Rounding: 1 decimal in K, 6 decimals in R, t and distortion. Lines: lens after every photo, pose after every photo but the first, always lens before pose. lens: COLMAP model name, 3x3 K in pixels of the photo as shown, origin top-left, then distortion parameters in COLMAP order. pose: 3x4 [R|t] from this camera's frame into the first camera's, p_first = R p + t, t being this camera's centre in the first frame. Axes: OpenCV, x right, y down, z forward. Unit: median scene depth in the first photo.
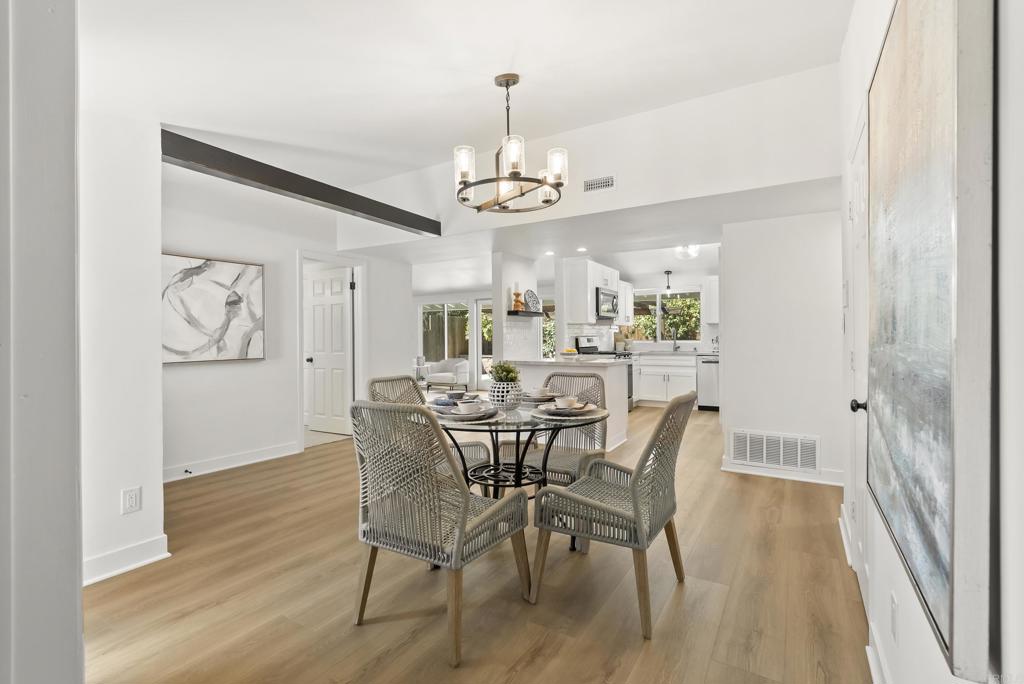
lens RADIAL K [[463.5, 0, 512.8], [0, 463.5, 337.5], [0, 0, 1]] dist [0.000152, 0.000322]
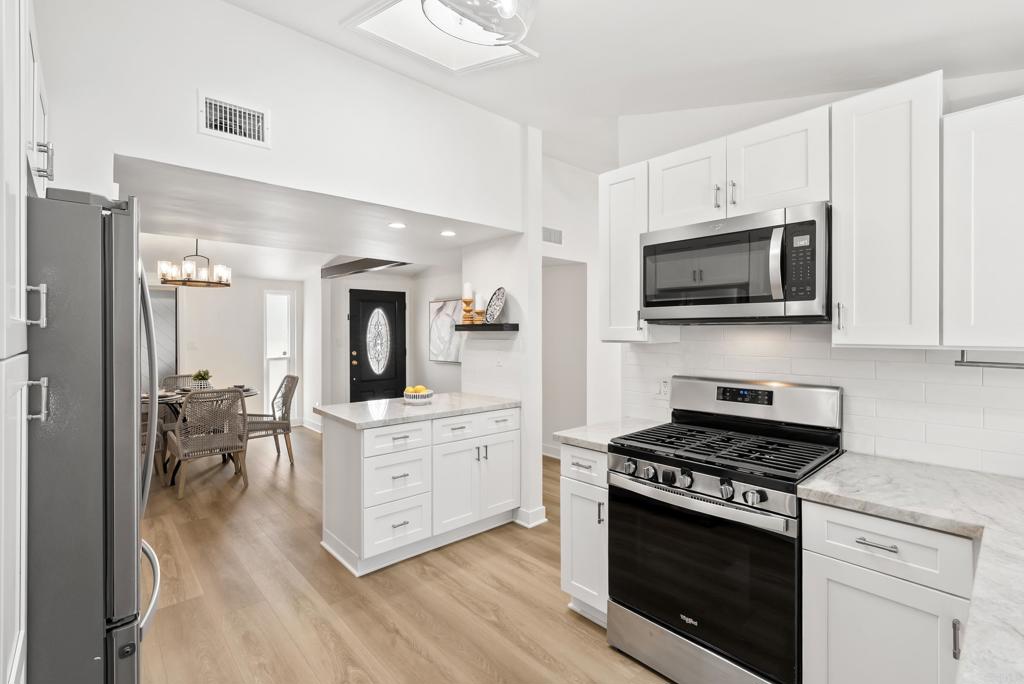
lens RADIAL K [[468.6, 0, 511.3], [0, 468.6, 326.2], [0, 0, 1]] dist [0.001802, 0.000164]
pose [[-0.278069, -0.005743, -0.960544, 0.534573], [-0.001395, 0.999983, -0.005575, -0.040150], [0.960560, -0.000210, -0.278072, 1.000310]]
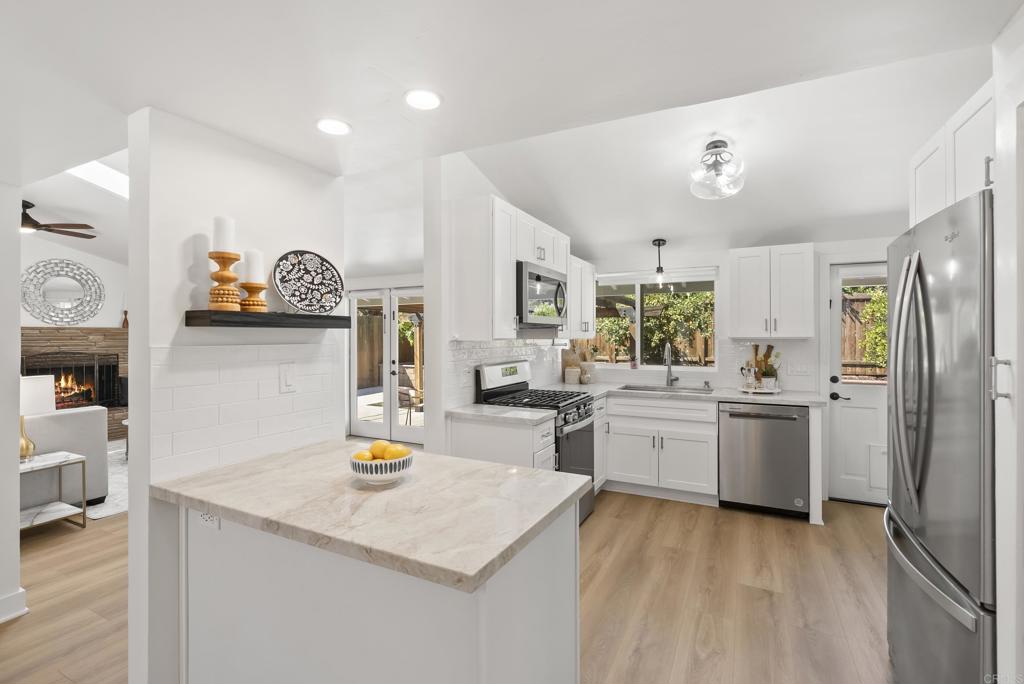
lens RADIAL K [[463.5, 0, 512.8], [0, 463.5, 337.5], [0, 0, 1]] dist [0.000152, 0.000322]
pose [[0.996731, 0.003155, 0.080731, 0.138625], [-0.003314, 0.999993, 0.001839, -0.033313], [-0.080724, -0.002100, 0.996734, 0.541355]]
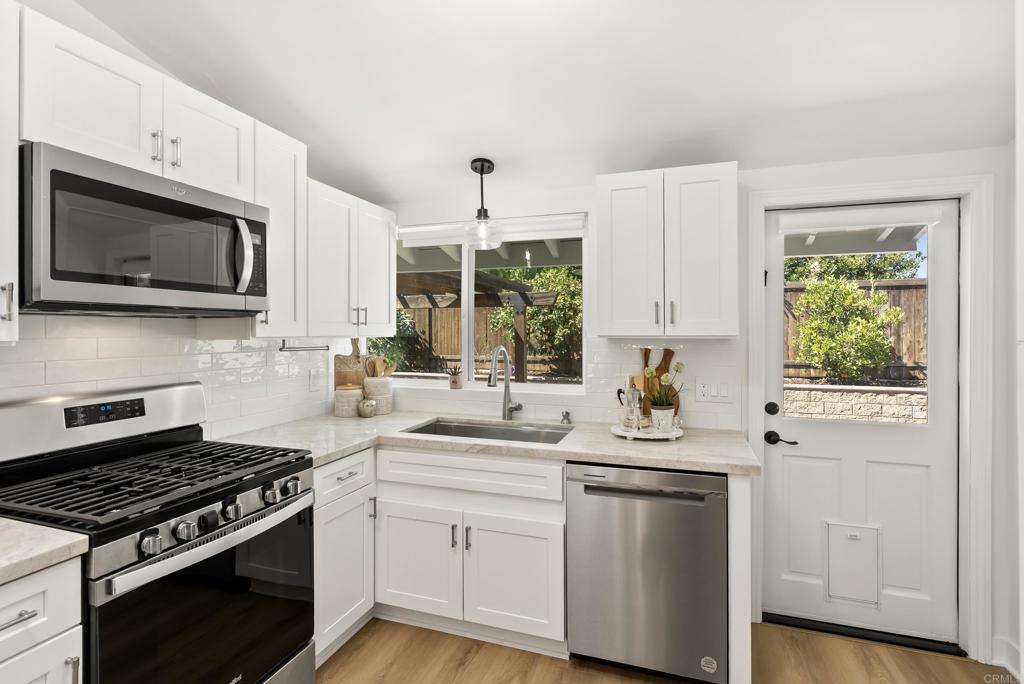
lens RADIAL K [[500.8, 0, 505.1], [0, 500.8, 331.5], [0, 0, 1]] dist [-0.006588, -0.000051]
pose [[0.978087, 0.004500, 0.208148, 0.322532], [-0.004559, 0.999990, -0.000195, -0.036144], [-0.208147, -0.000759, 0.978097, 0.773619]]
